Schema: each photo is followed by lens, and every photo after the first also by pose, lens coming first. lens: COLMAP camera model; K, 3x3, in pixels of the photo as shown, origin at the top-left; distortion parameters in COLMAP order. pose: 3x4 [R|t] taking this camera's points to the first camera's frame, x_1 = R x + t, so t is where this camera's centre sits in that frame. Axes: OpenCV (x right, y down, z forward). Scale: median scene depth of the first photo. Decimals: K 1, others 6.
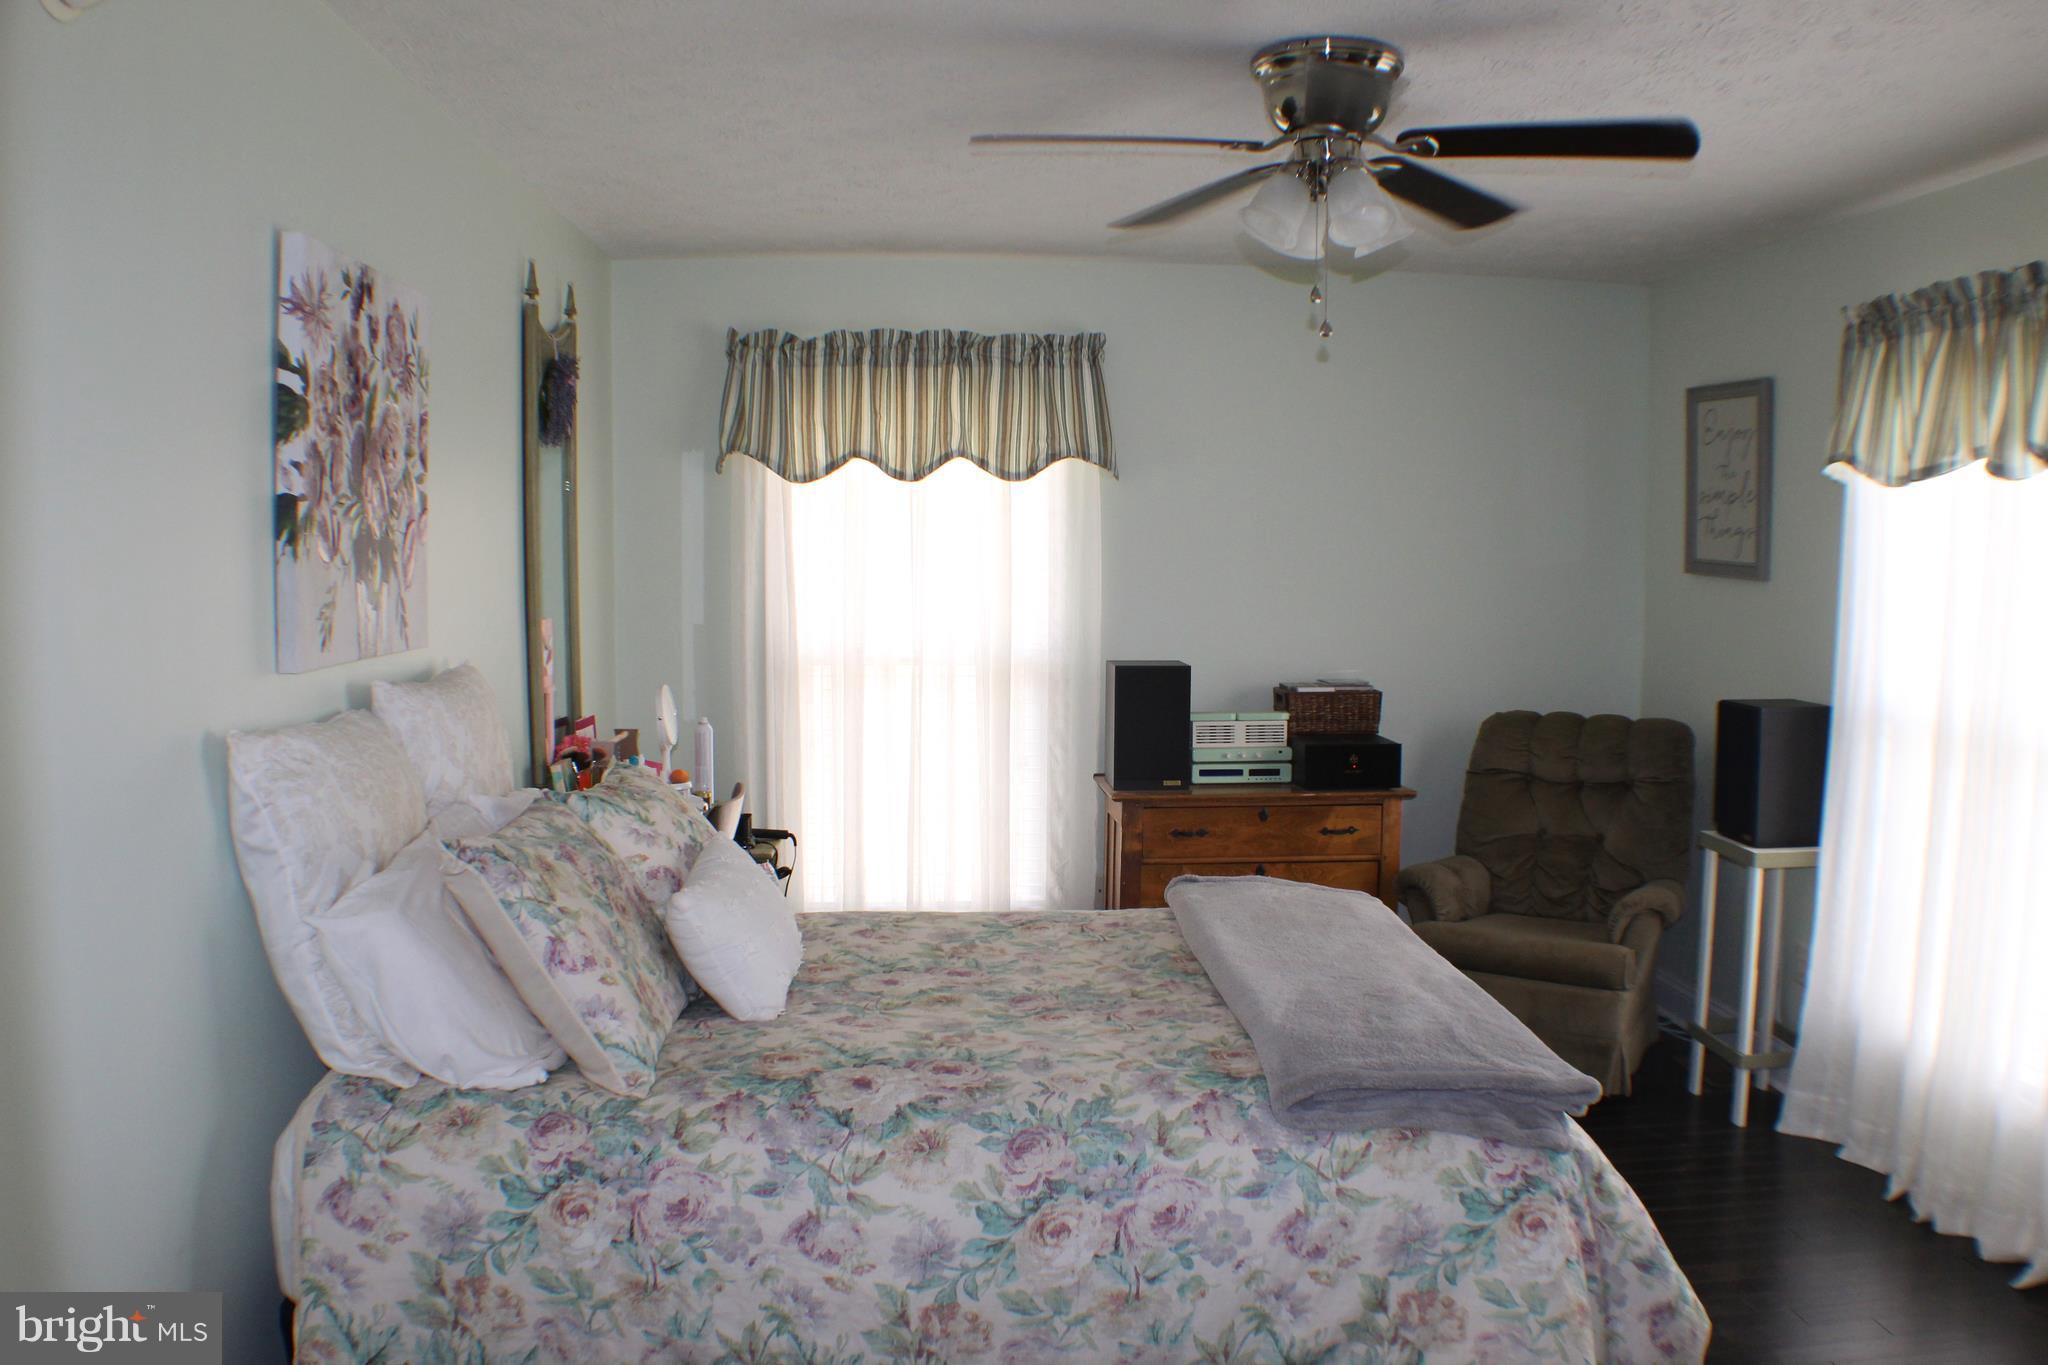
lens RADIAL K [[1709.0, 0, 1024.0], [0, 1709.0, 682.5], [0, 0, 1]] dist [-0.170231, 0.160635]
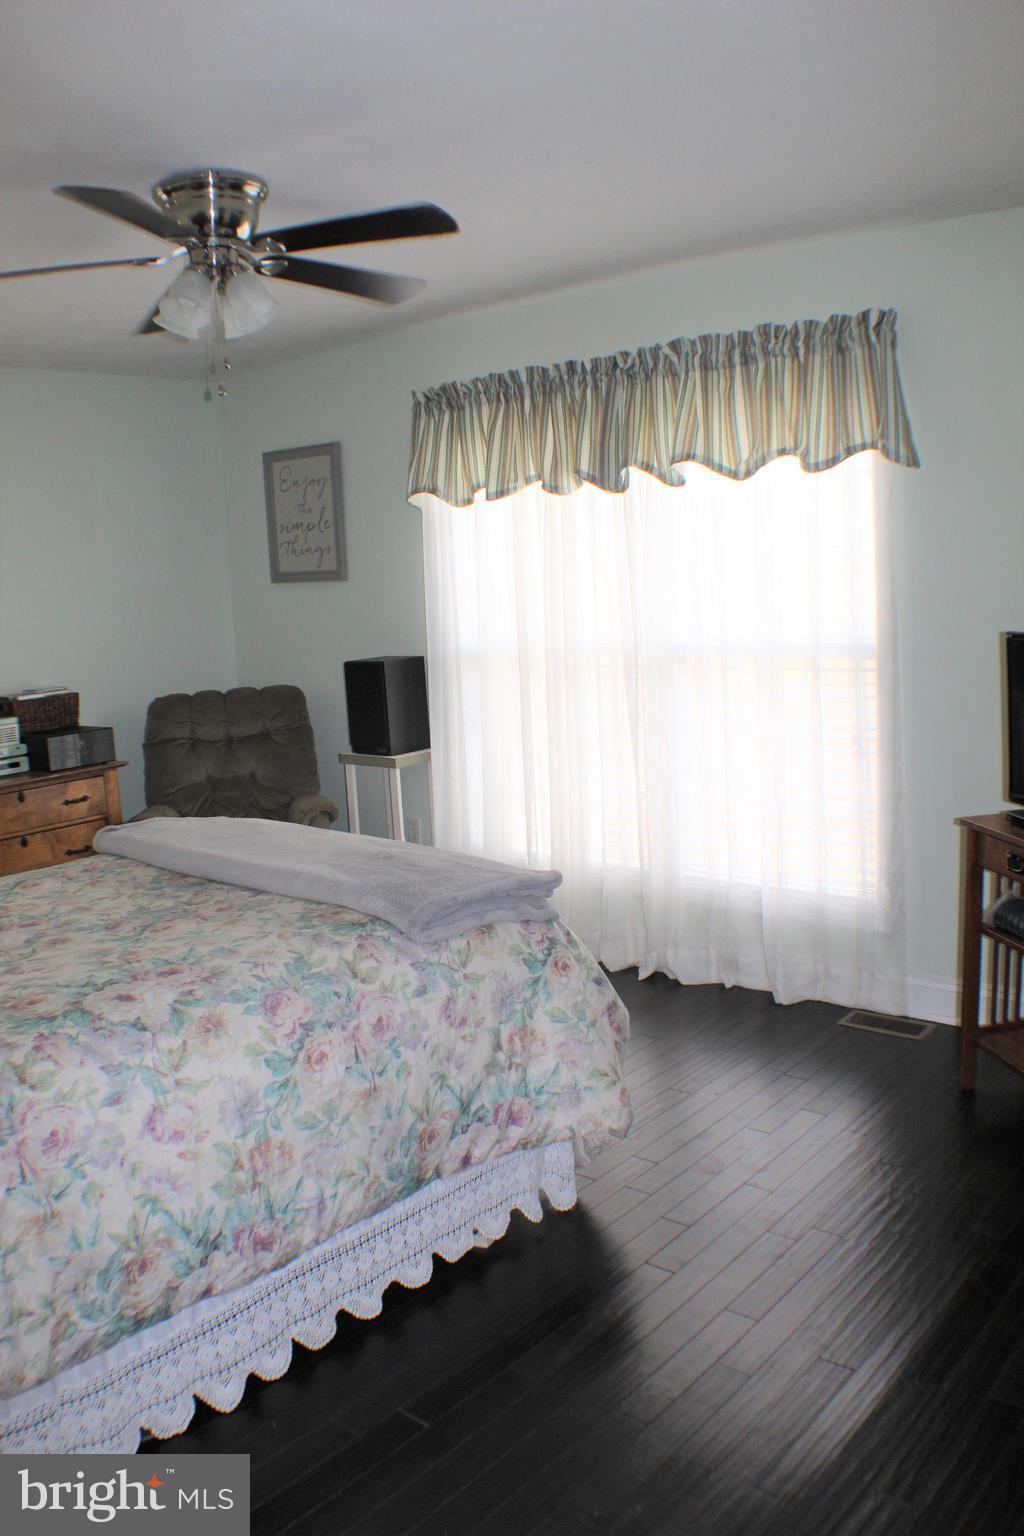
lens RADIAL K [[1281.7, 0, 512.0], [0, 1281.7, 768.0], [0, 0, 1]] dist [-0.170231, 0.160635]
pose [[0.705153, -0.153141, 0.692320, -0.511164], [0.123417, 0.988002, 0.092842, 0.032087], [-0.698231, 0.019976, 0.715593, 0.190942]]
